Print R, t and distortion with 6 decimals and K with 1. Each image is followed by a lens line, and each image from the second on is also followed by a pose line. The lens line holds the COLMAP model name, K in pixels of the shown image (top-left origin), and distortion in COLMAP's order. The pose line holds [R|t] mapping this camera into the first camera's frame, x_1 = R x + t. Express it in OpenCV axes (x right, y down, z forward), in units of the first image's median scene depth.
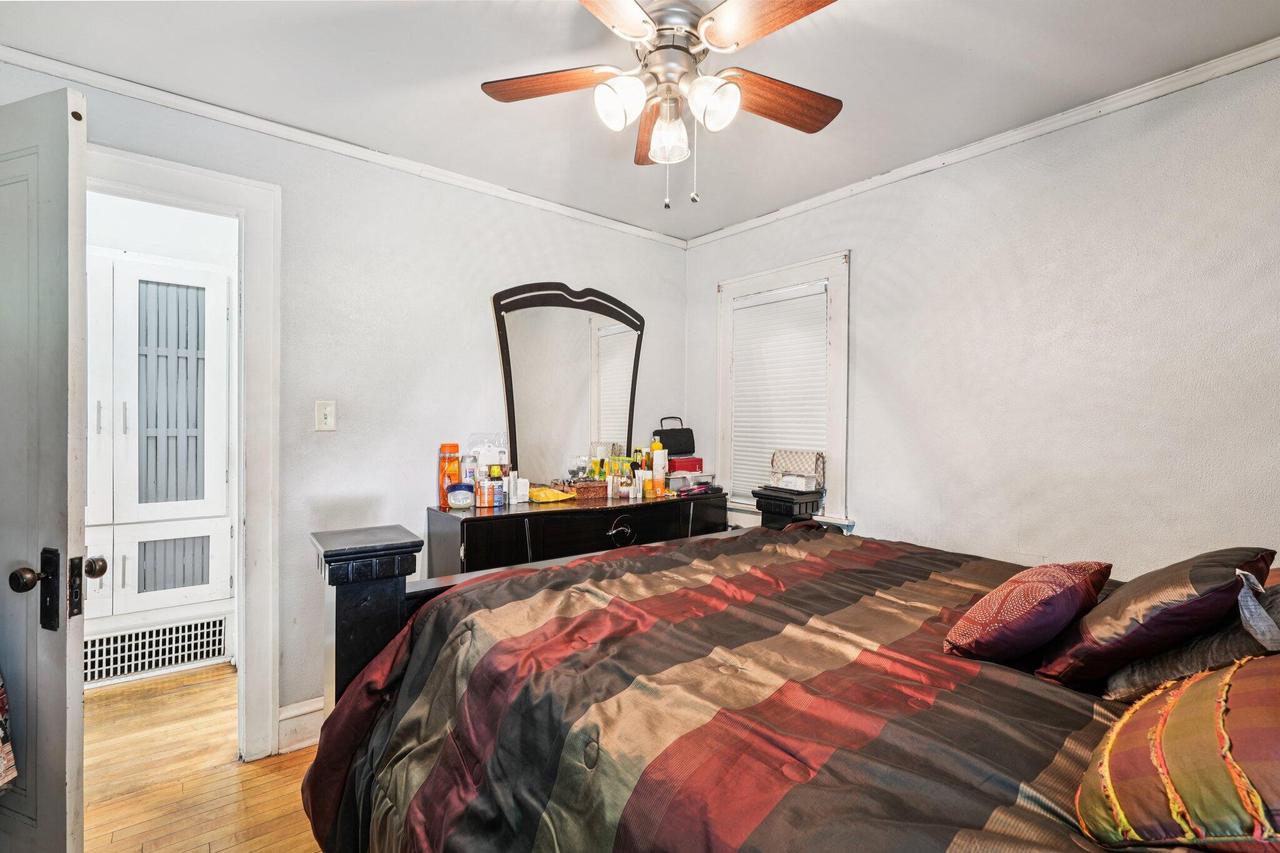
lens RADIAL K [[580.2, 0, 639.2], [0, 580.2, 425.7], [0, 0, 1]] dist [-0.015127, 0.006082]
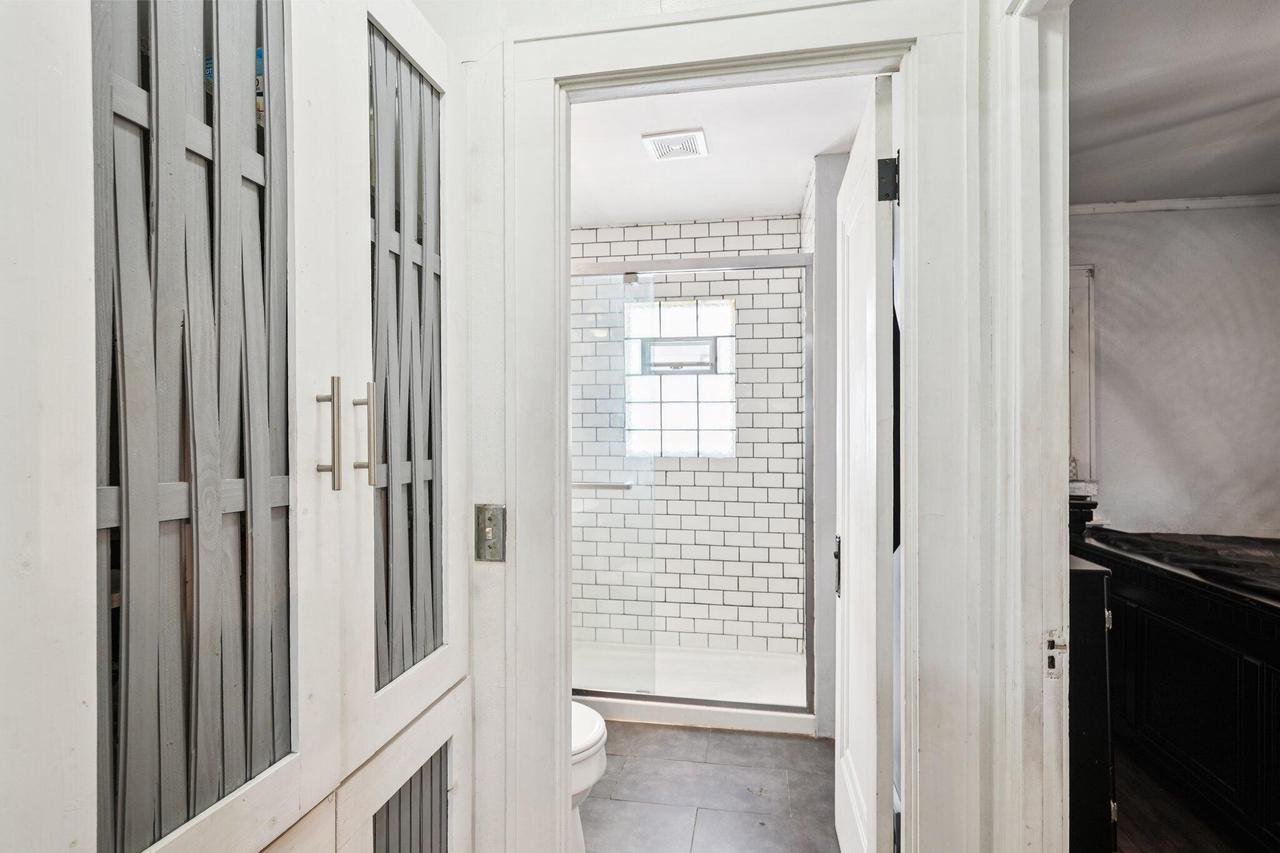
lens RADIAL K [[640.4, 0, 636.8], [0, 640.4, 422.0], [0, 0, 1]] dist [-0.006691, 0.001062]
pose [[0.760928, 0.000416, 0.648836, -1.074285], [0.015256, 0.999712, -0.018534, -0.007487], [-0.648657, 0.024001, 0.760702, 0.685360]]
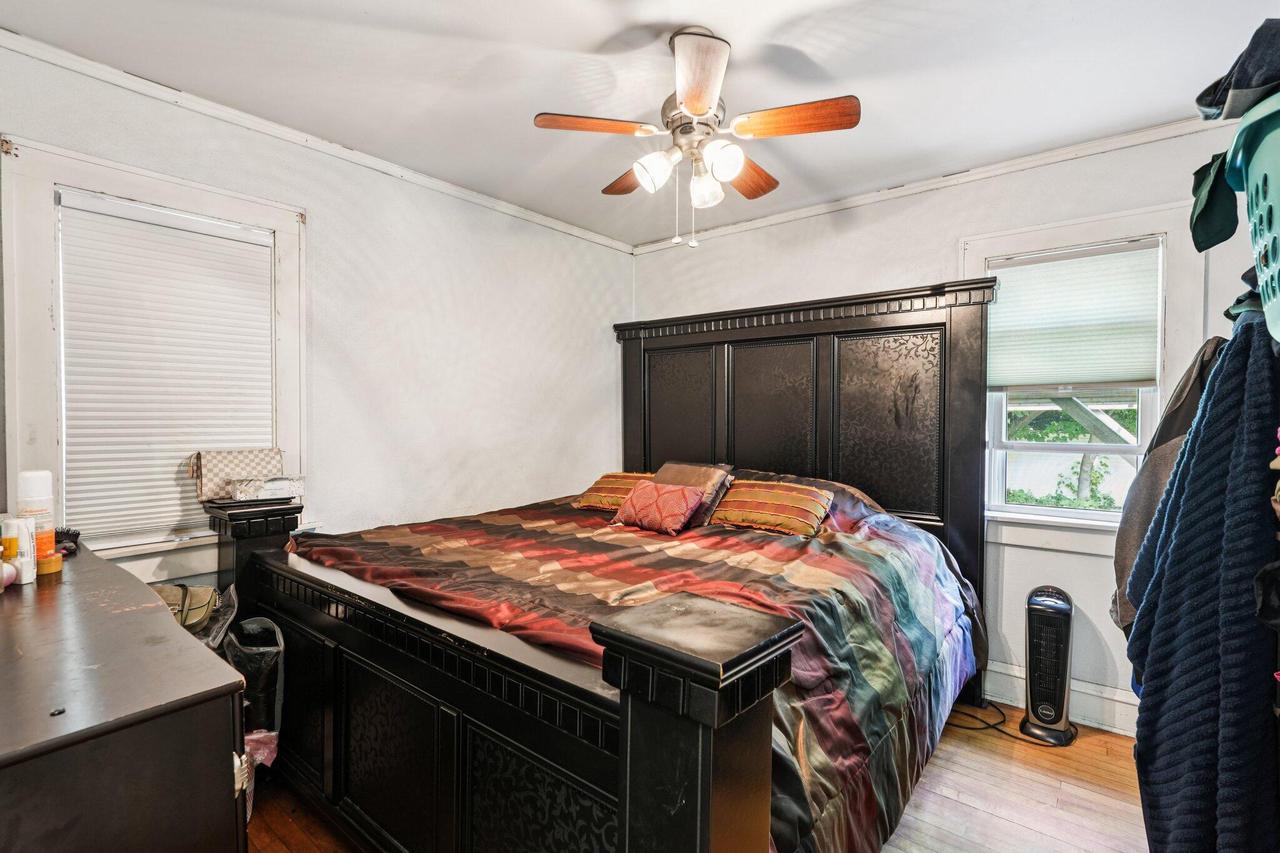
lens RADIAL K [[580.2, 0, 633.7], [0, 580.2, 430.1], [0, 0, 1]] dist [-0.015127, 0.006082]
pose [[-0.202956, -0.033563, 0.978612, -0.606826], [0.006145, 0.999349, 0.035549, -0.004376], [-0.979168, 0.013228, -0.202618, 0.727620]]
